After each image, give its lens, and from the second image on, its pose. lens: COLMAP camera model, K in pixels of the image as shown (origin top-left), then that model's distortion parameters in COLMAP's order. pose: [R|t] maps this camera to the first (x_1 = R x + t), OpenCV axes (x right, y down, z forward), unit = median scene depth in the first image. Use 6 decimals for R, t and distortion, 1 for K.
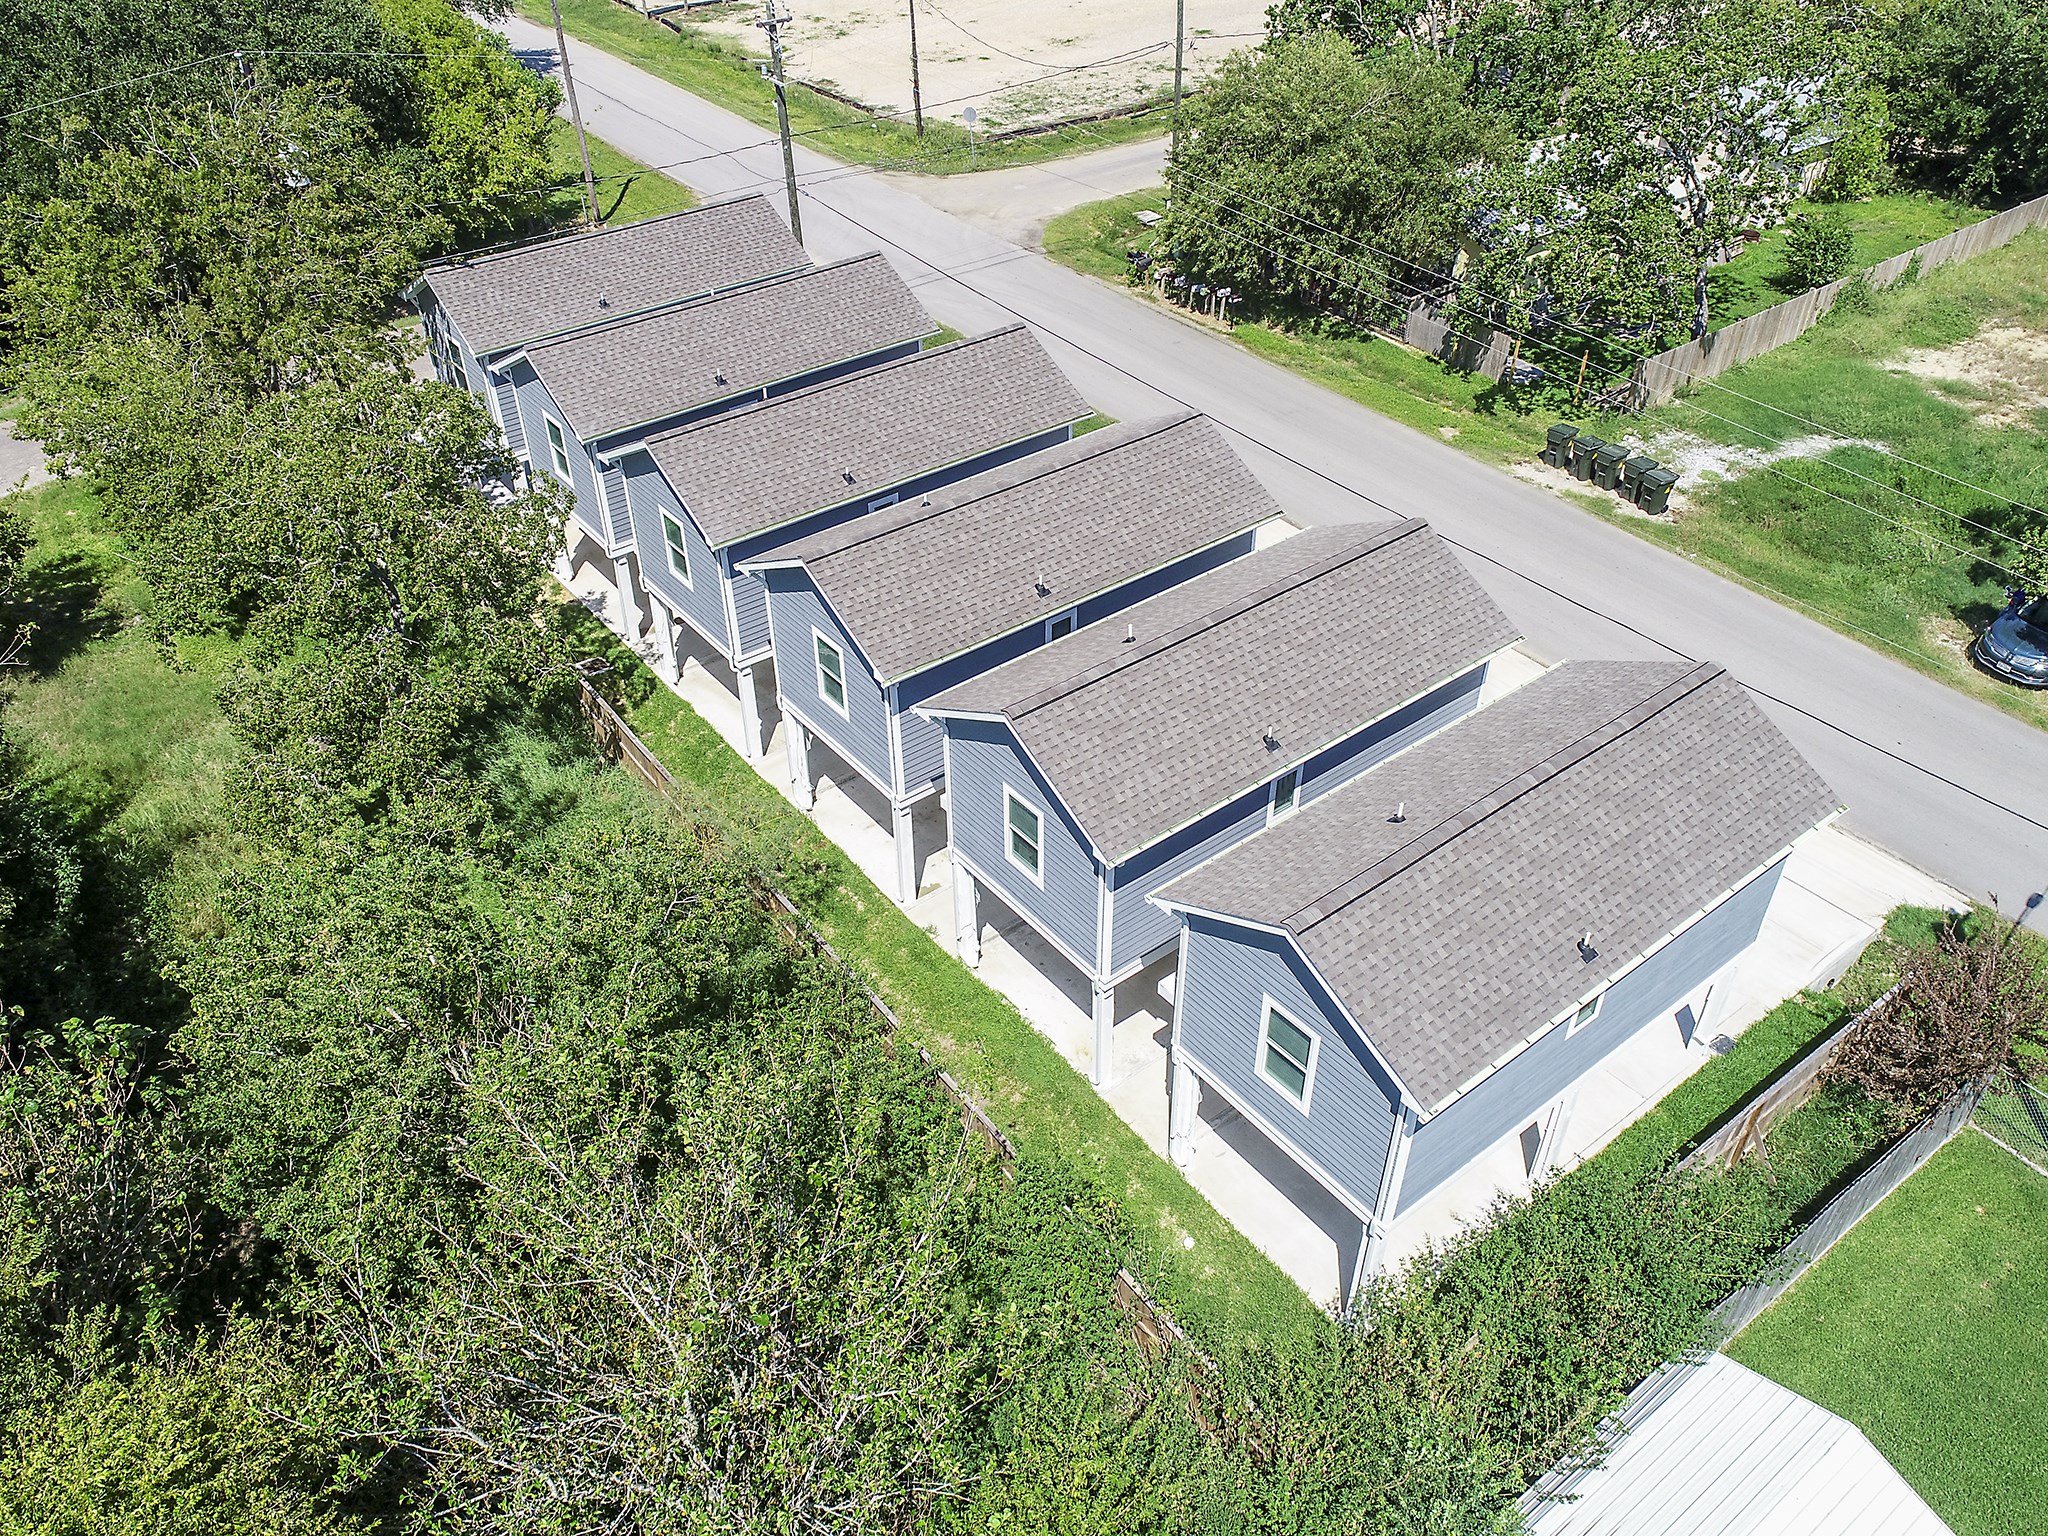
lens RADIAL K [[1578.2, 0, 1024.0], [0, 1578.2, 768.0], [0, 0, 1]] dist [0.003561, 0.001483]
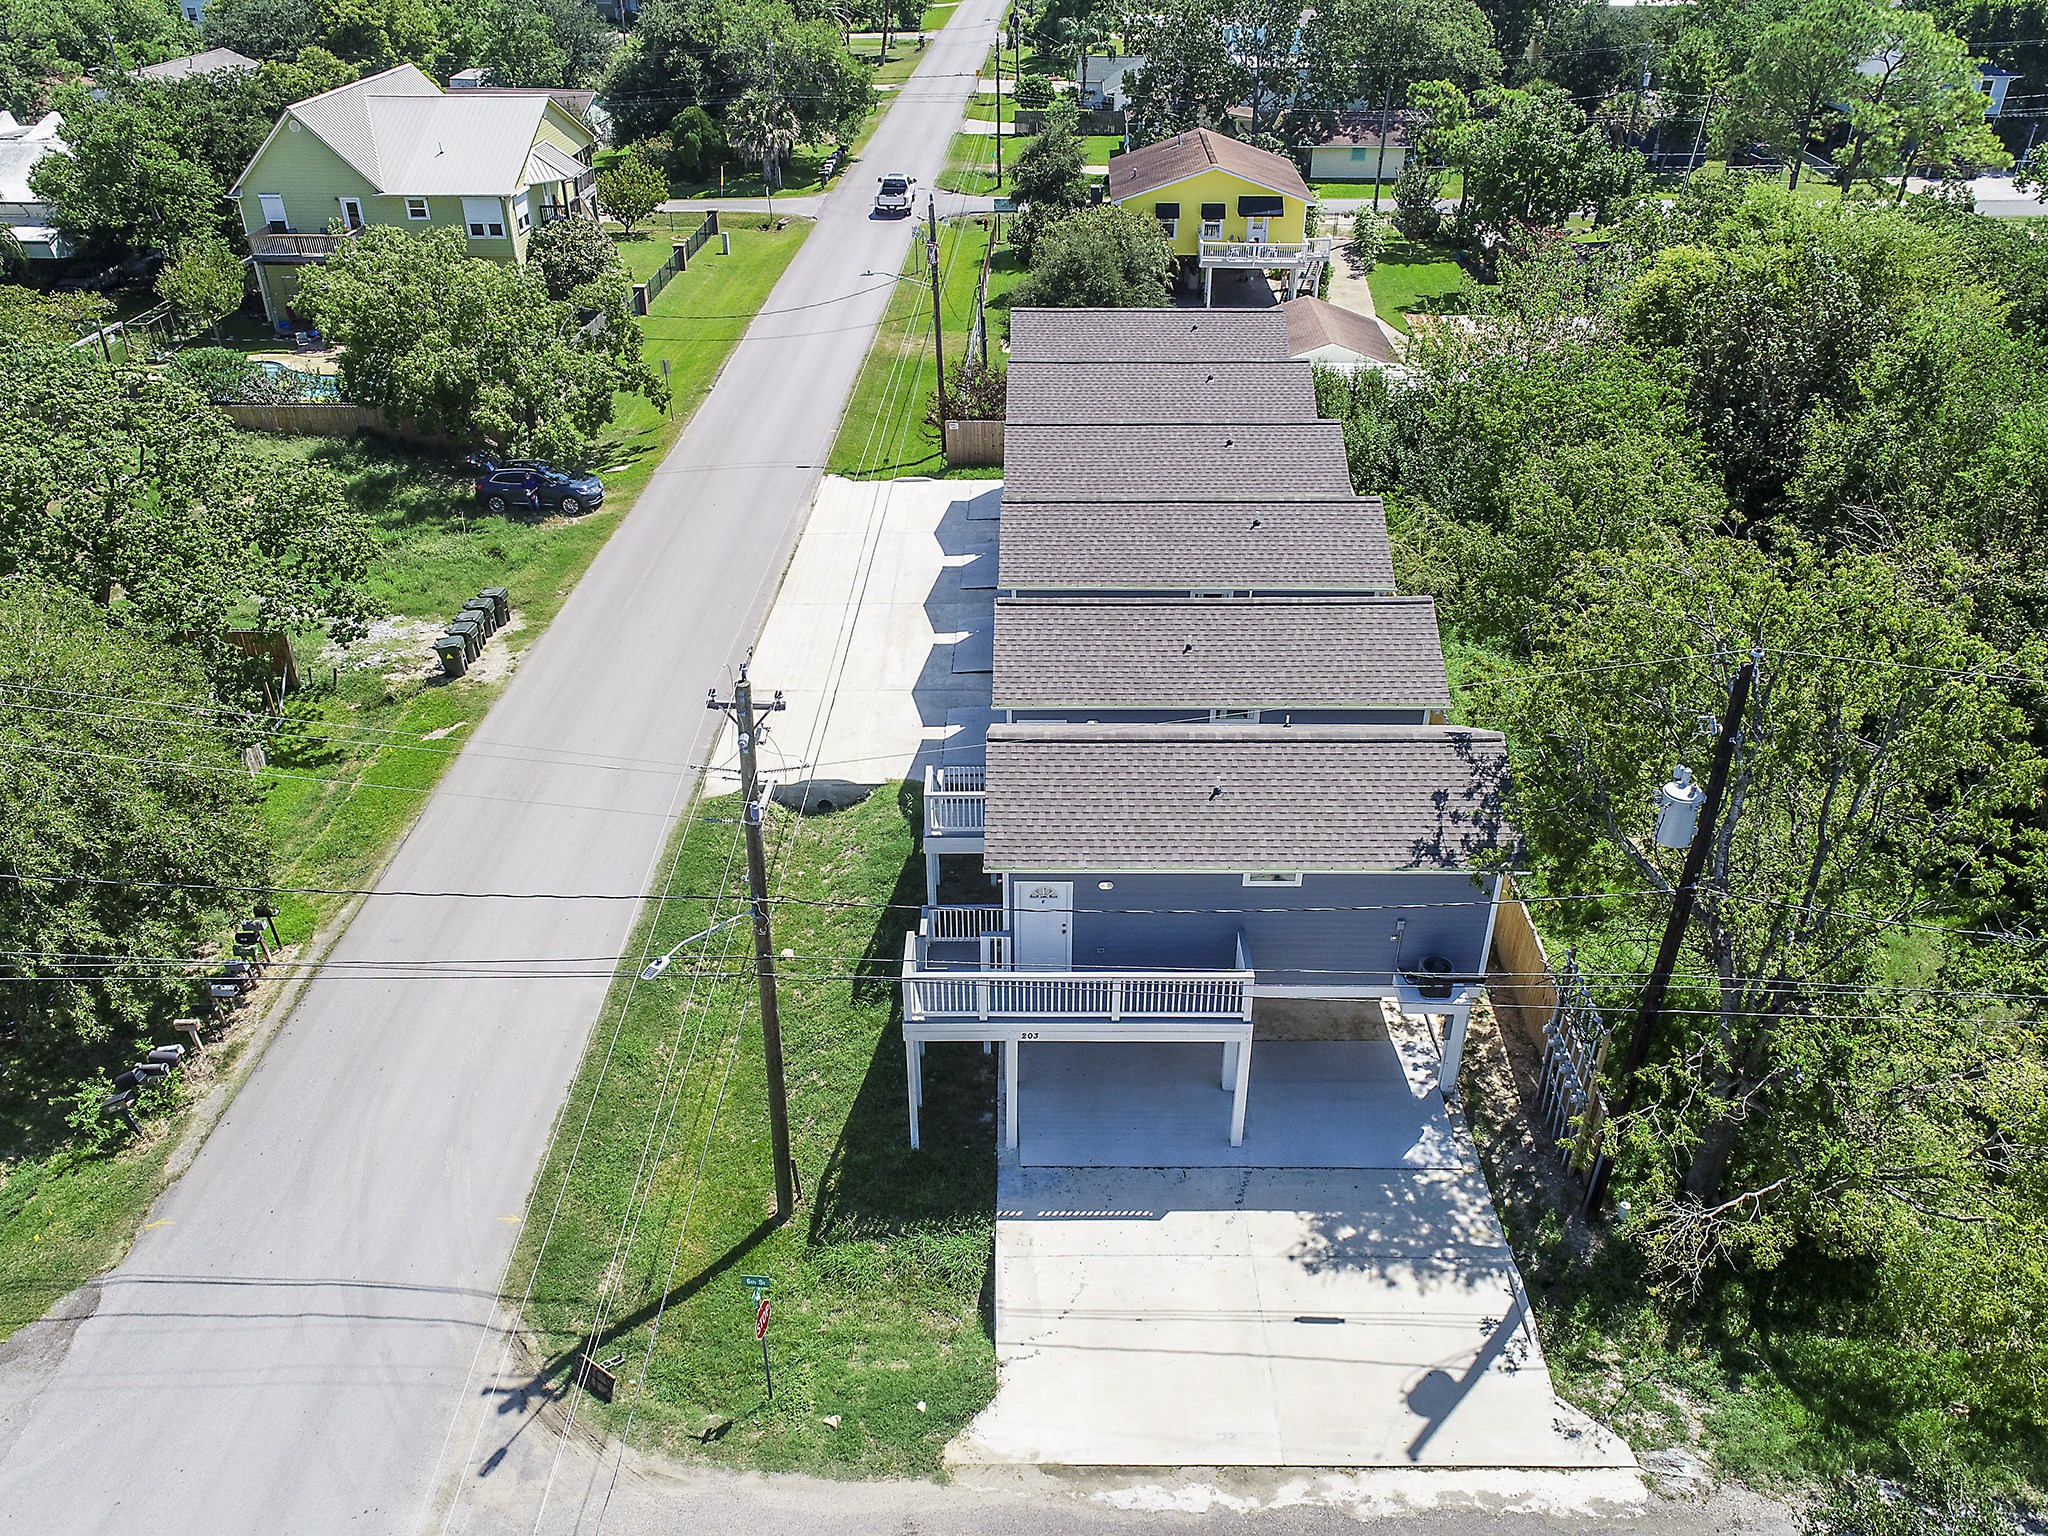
lens RADIAL K [[1578.2, 0, 1024.0], [0, 1578.2, 768.0], [0, 0, 1]] dist [0.003561, 0.001483]
pose [[-0.784125, -0.306725, 0.539507, -0.500539], [0.389446, 0.433657, 0.812572, -0.820136], [-0.483197, 0.847267, -0.220589, 1.058199]]
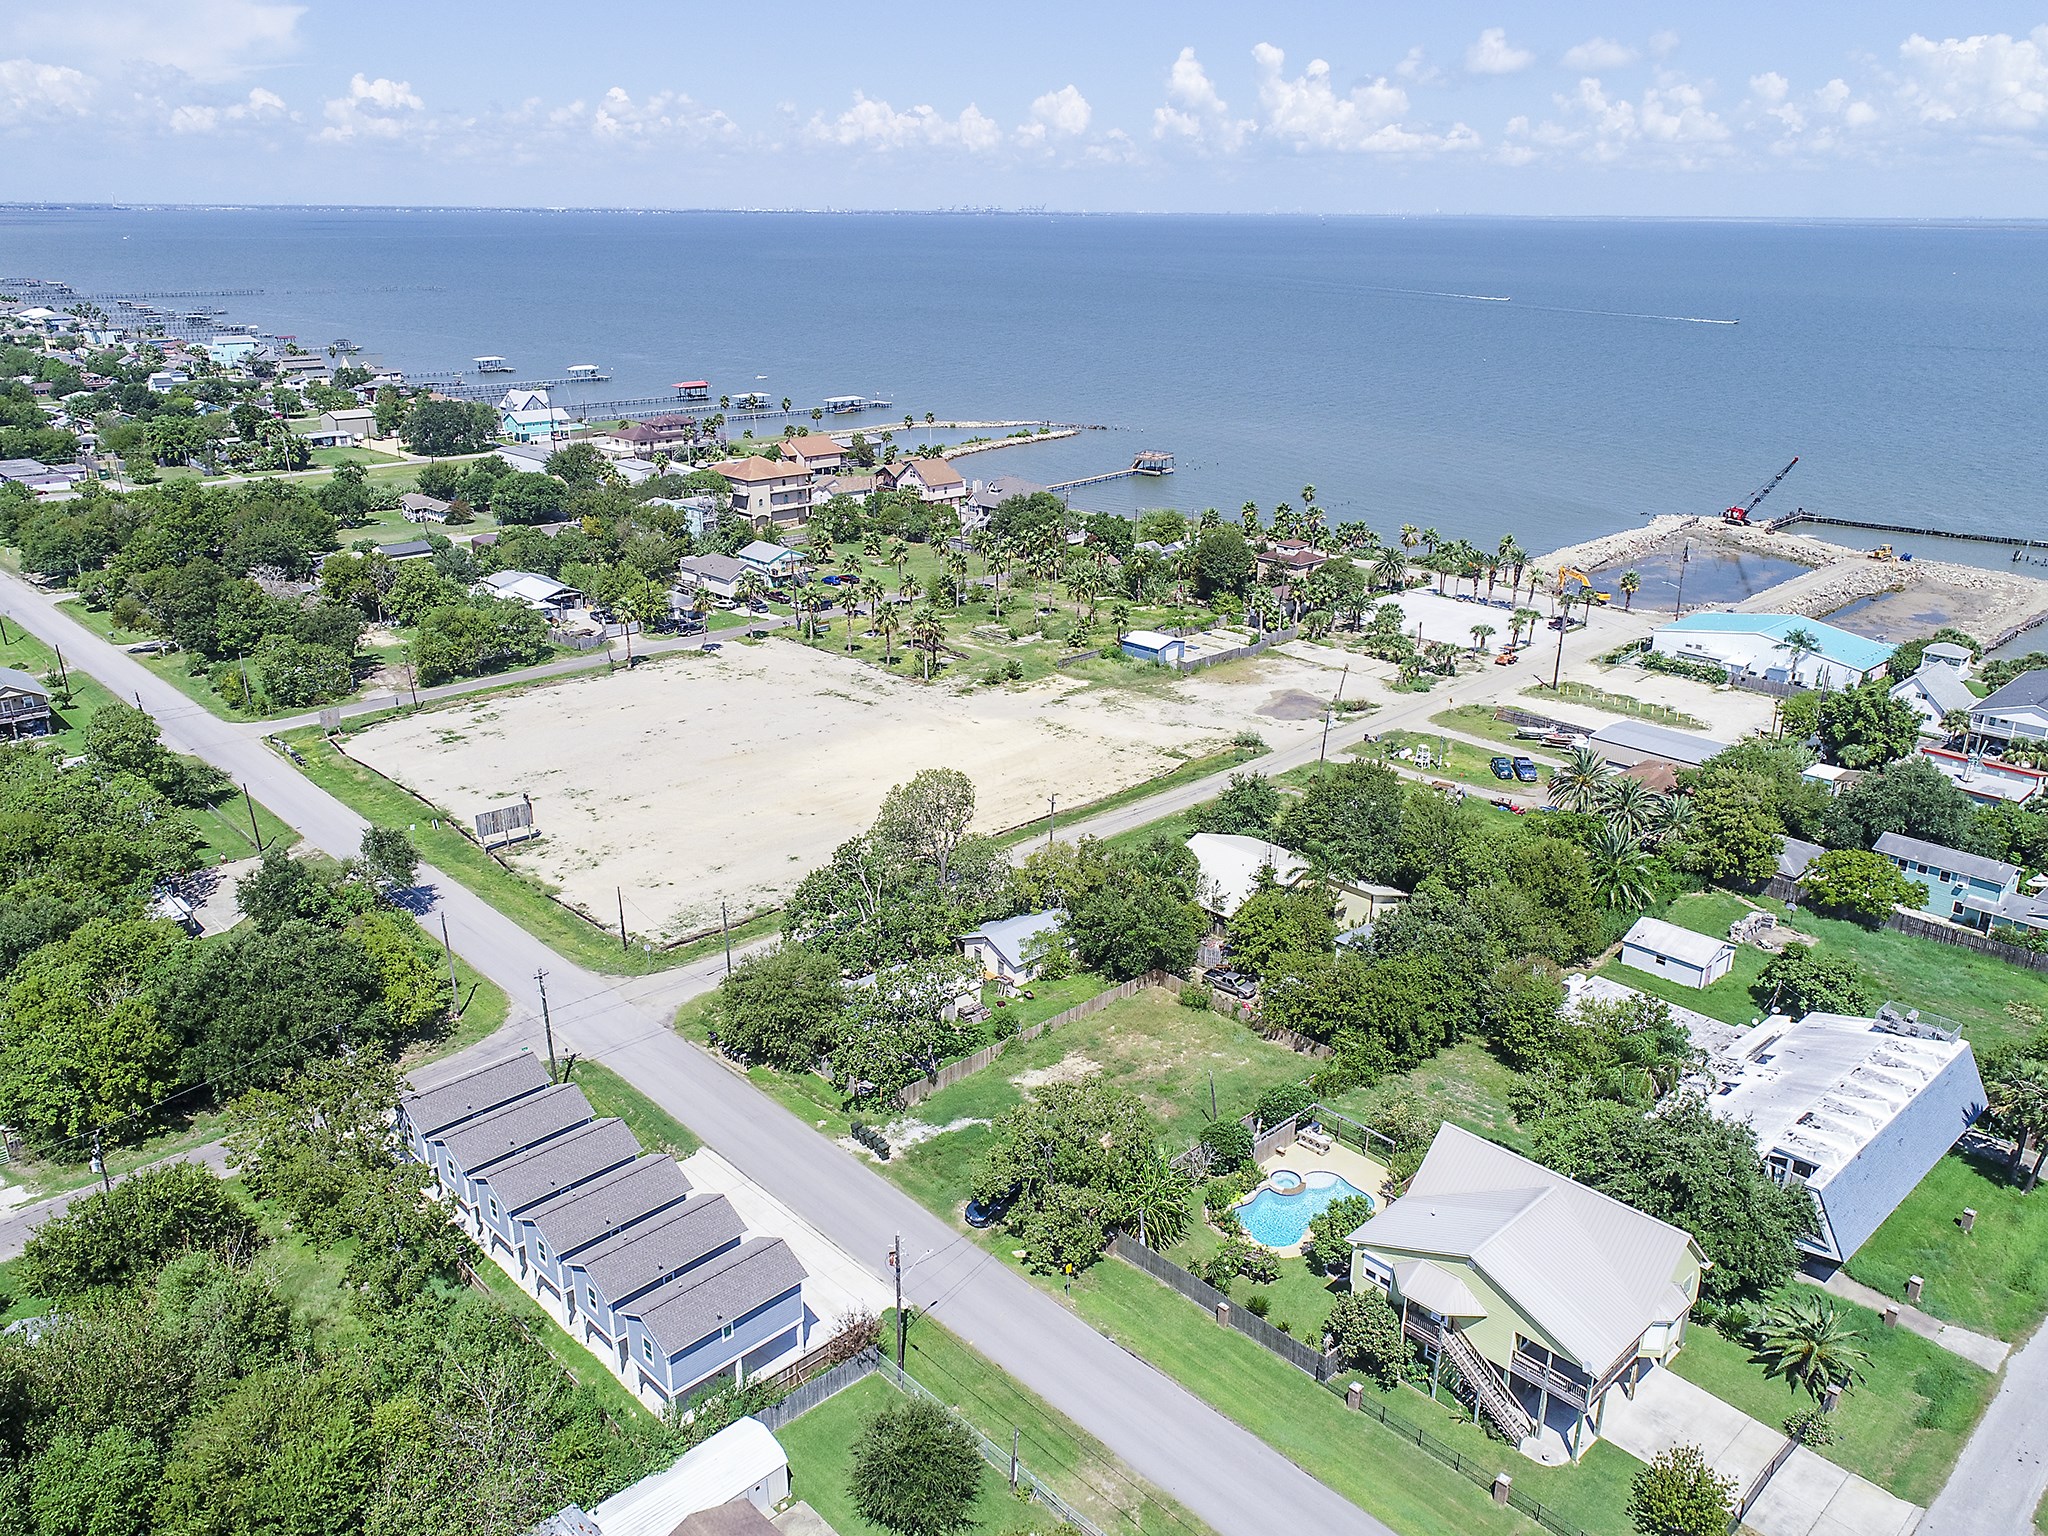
lens RADIAL K [[1578.2, 0, 1024.0], [0, 1578.2, 768.0], [0, 0, 1]] dist [0.003561, 0.001483]
pose [[0.992866, -0.026321, 0.116296, 0.310605], [0.060645, 0.951231, -0.302460, 0.021919], [-0.102663, 0.307355, 0.946041, -1.508284]]
